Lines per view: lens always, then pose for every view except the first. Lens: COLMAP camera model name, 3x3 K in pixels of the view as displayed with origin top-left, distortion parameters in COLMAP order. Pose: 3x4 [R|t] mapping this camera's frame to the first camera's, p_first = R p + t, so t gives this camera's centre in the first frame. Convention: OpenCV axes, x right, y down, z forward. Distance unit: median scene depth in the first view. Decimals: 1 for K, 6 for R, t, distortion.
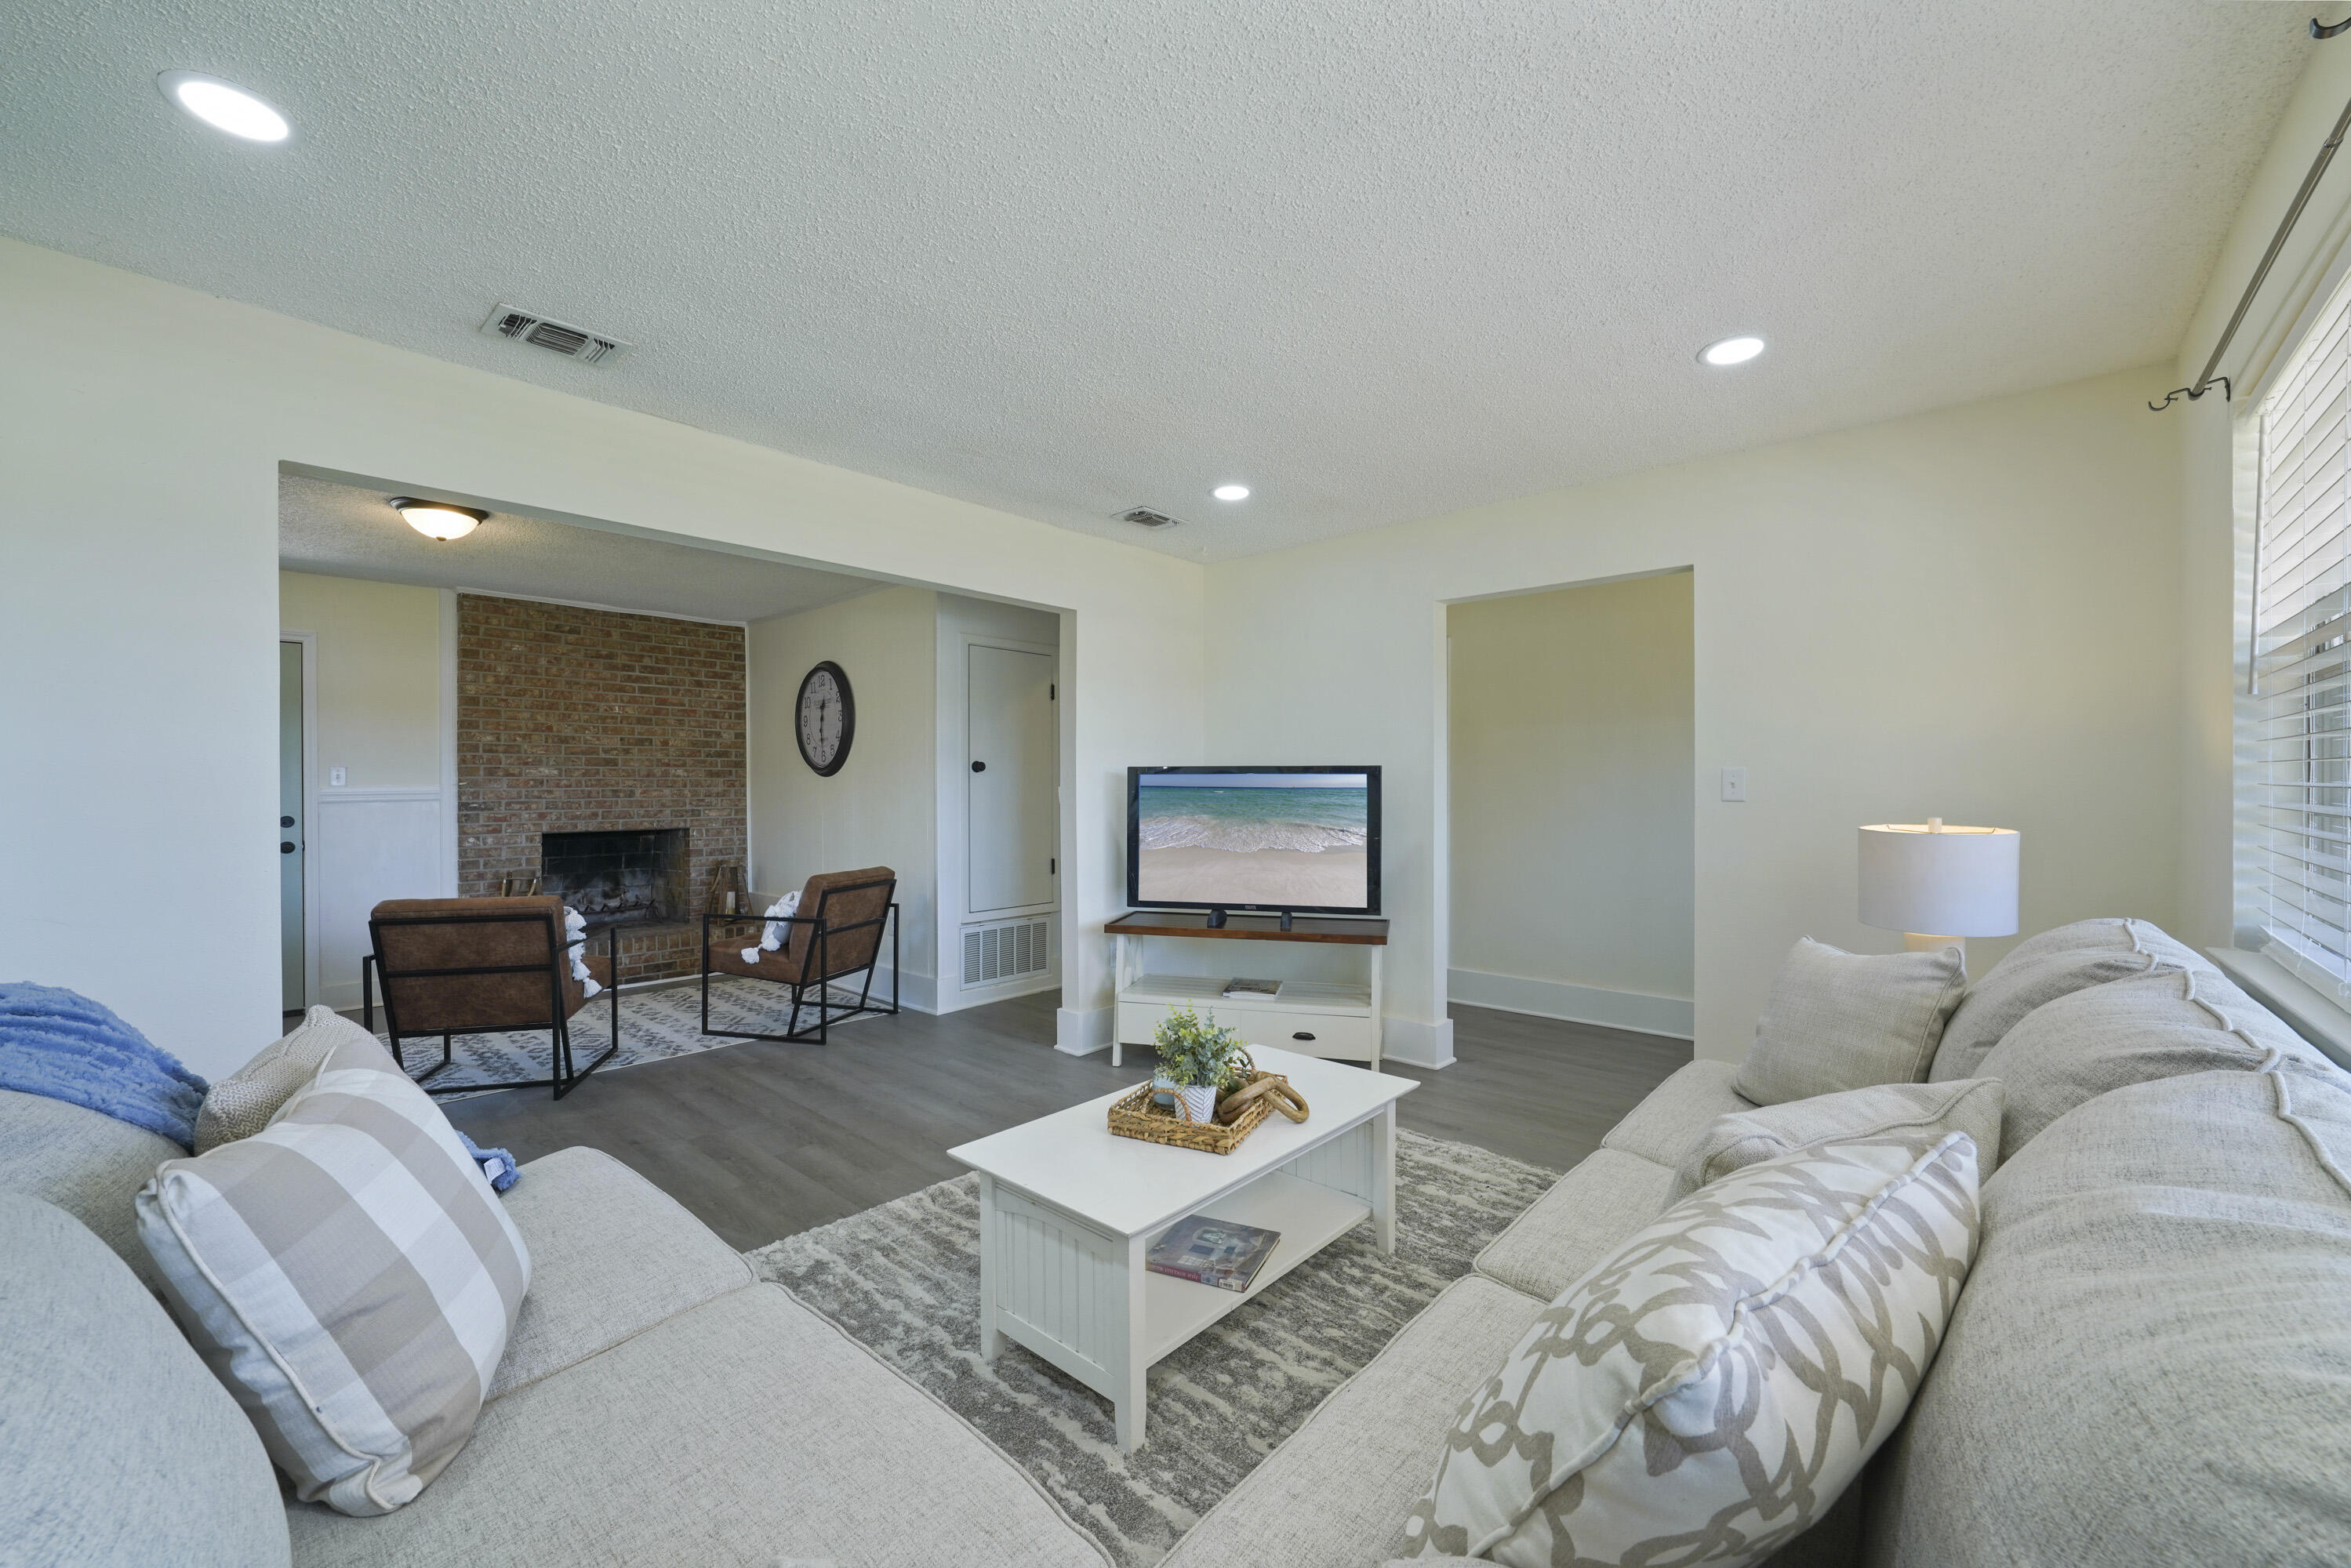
lens RADIAL K [[908.9, 0, 1138.9], [0, 908.9, 790.5], [0, 0, 1]] dist [-0.000248, -0.000108]
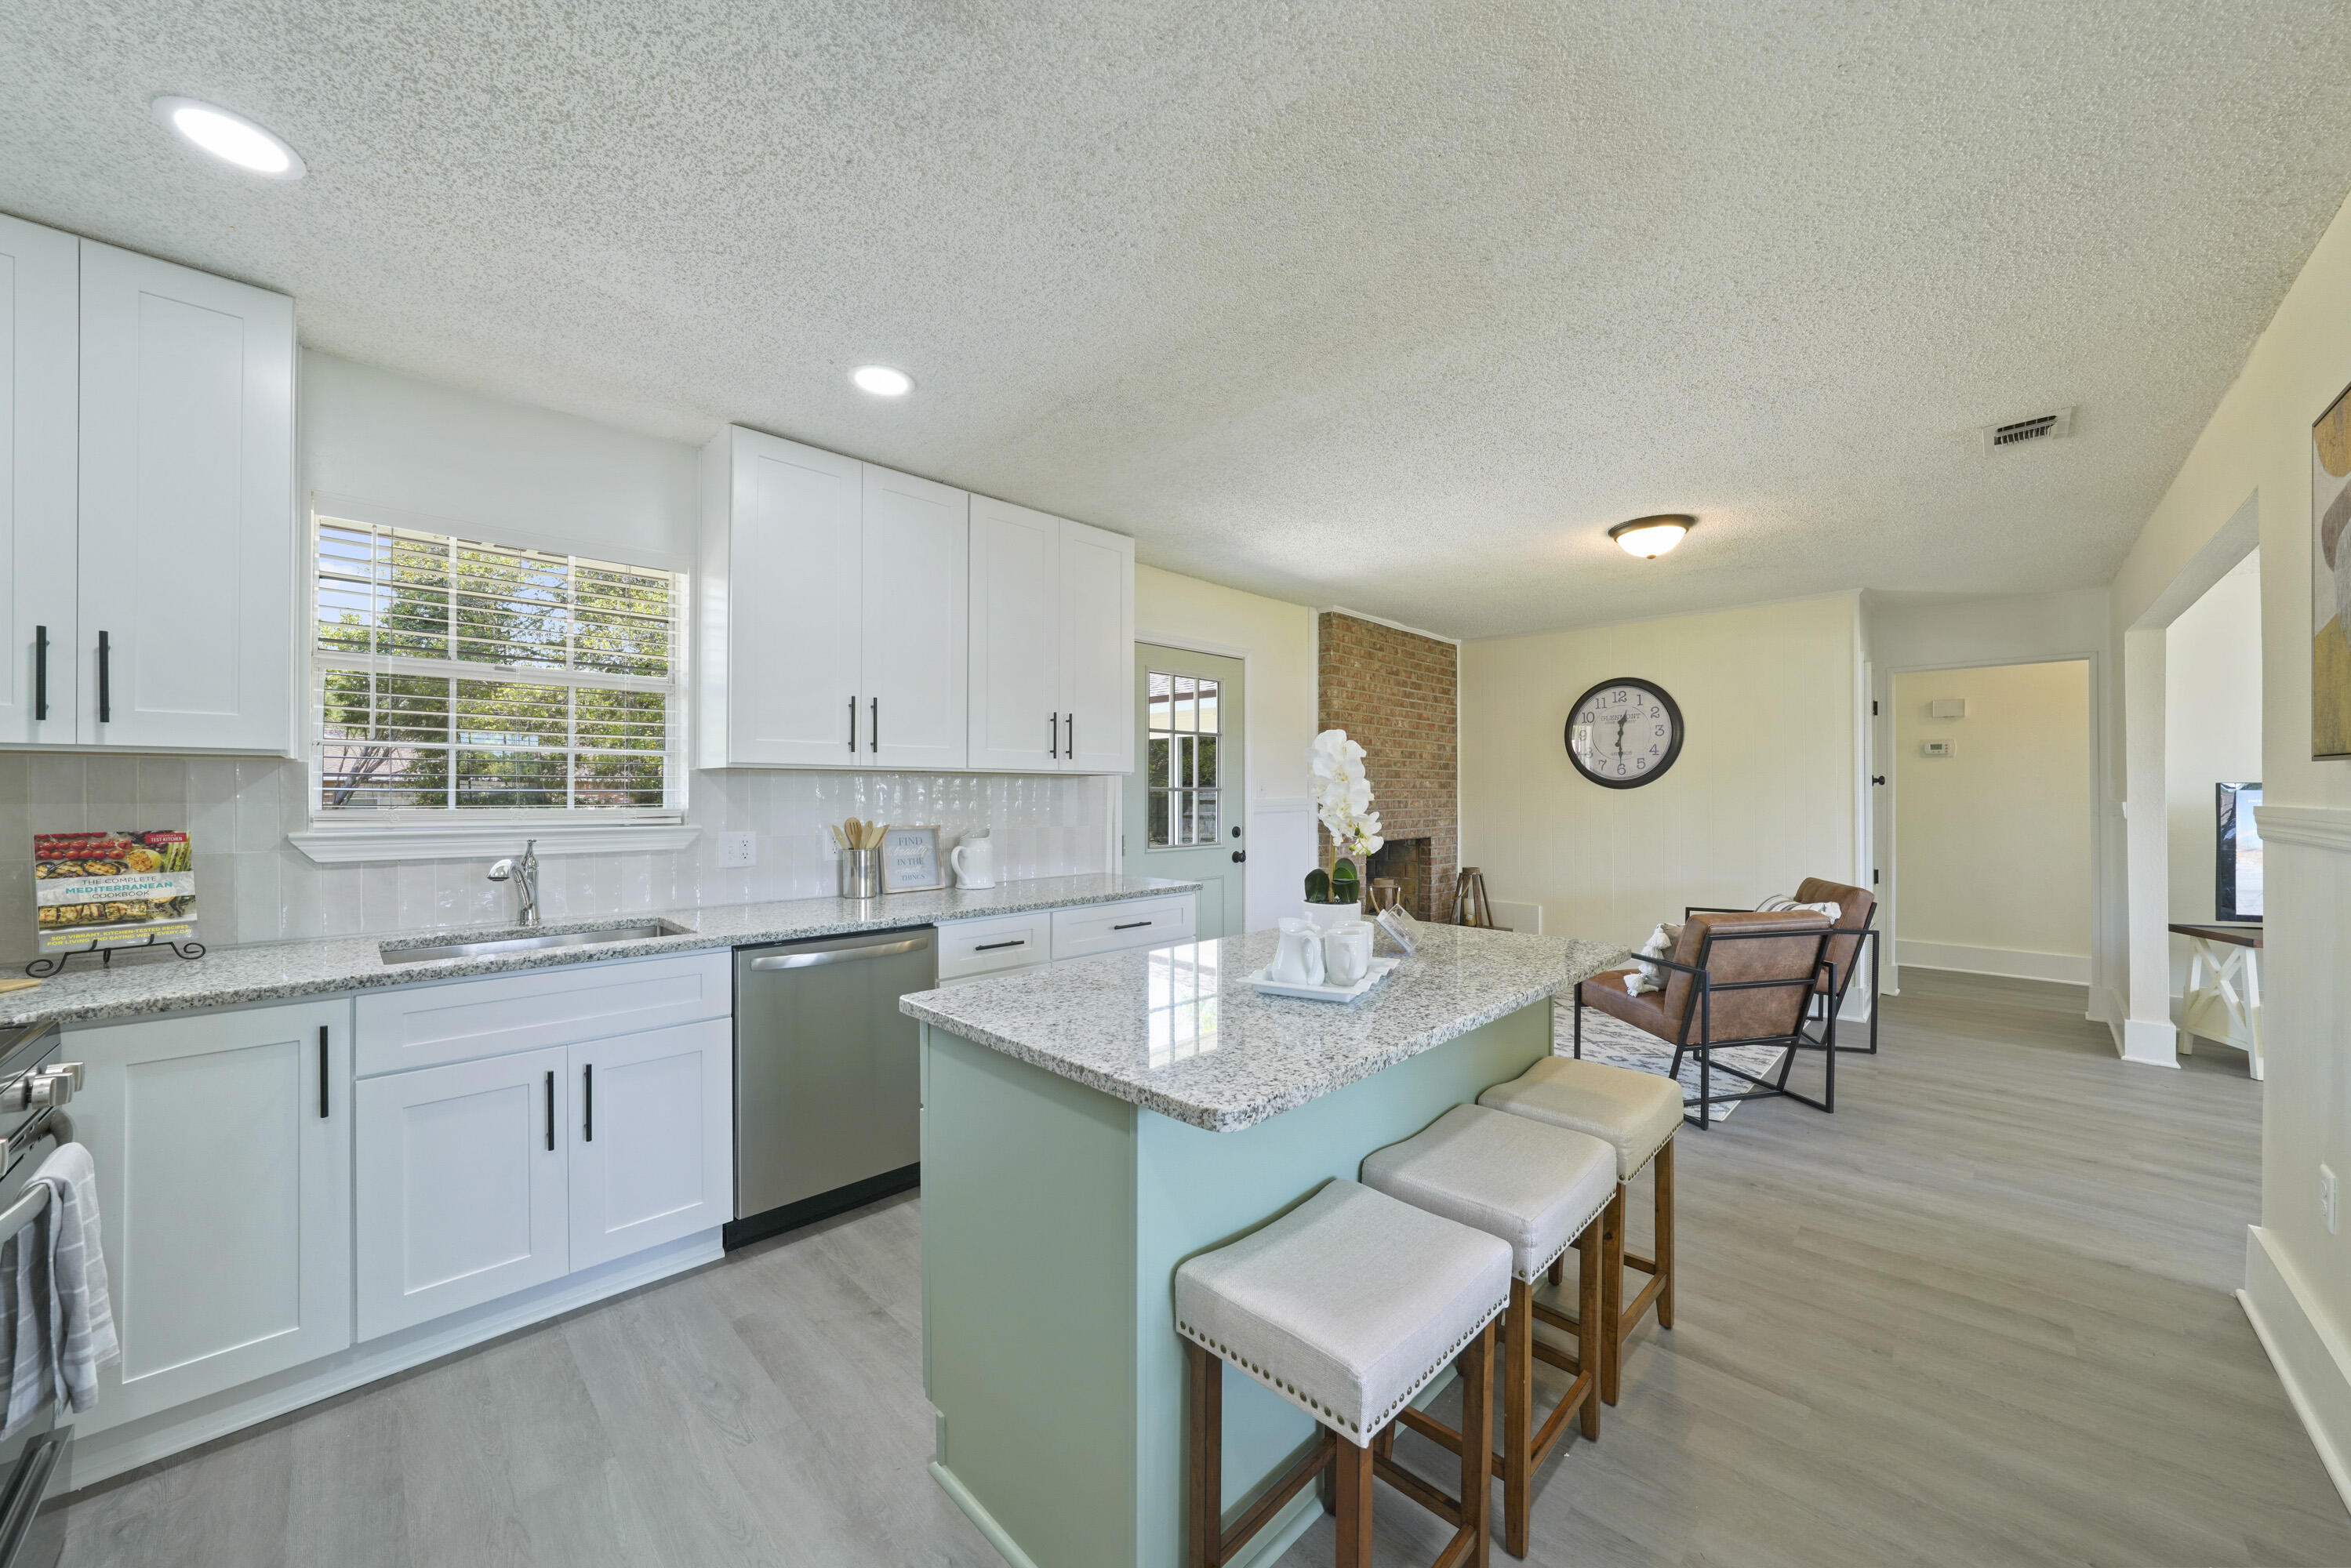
lens RADIAL K [[831.5, 0, 1186.8], [0, 831.5, 793.9], [0, 0, 1]] dist [-0.008424, -0.000089]
pose [[0.999861, 0.002727, -0.016425, -0.835437], [-0.002791, 0.999988, -0.003906, -0.004400], [0.016414, 0.003952, 0.999857, 0.045375]]
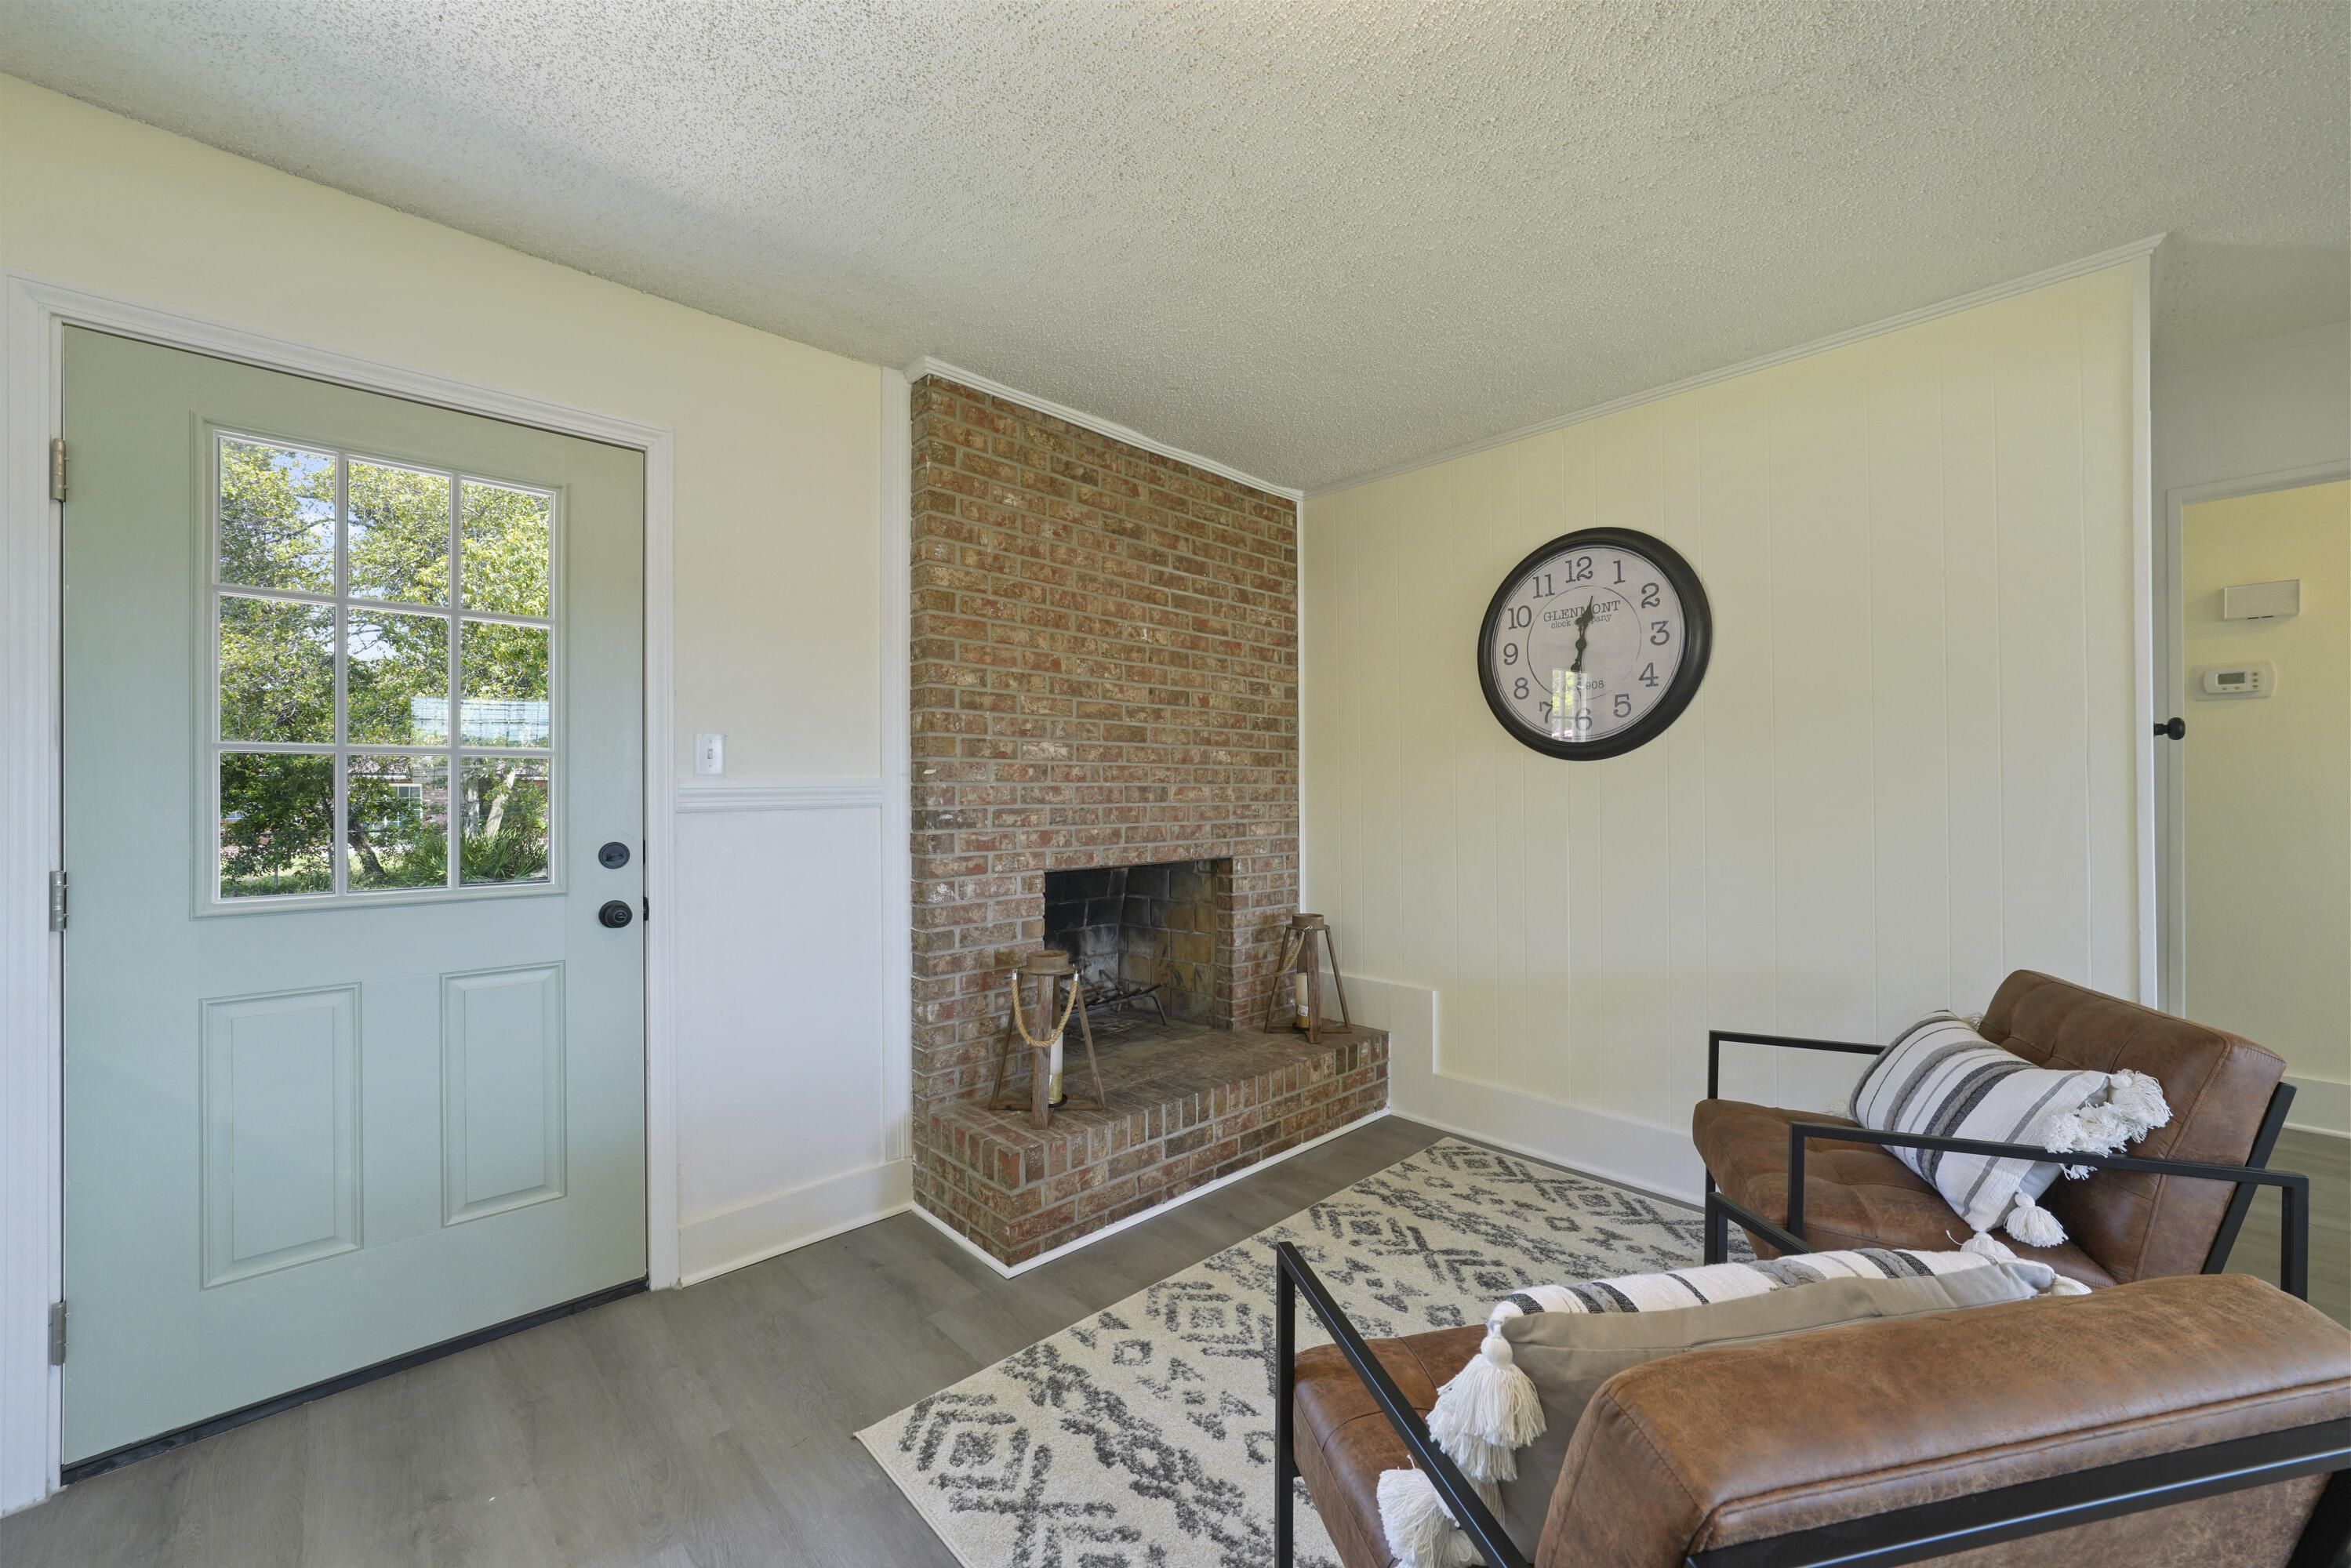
lens RADIAL K [[908.9, 0, 1176.8], [0, 908.9, 792.5], [0, 0, 1]] dist [-0.000248, -0.000108]
pose [[0.998824, -0.000984, -0.048474, -0.551843], [0.000661, 0.999978, -0.006675, 0.006267], [0.048480, 0.006635, 0.998802, 0.493396]]
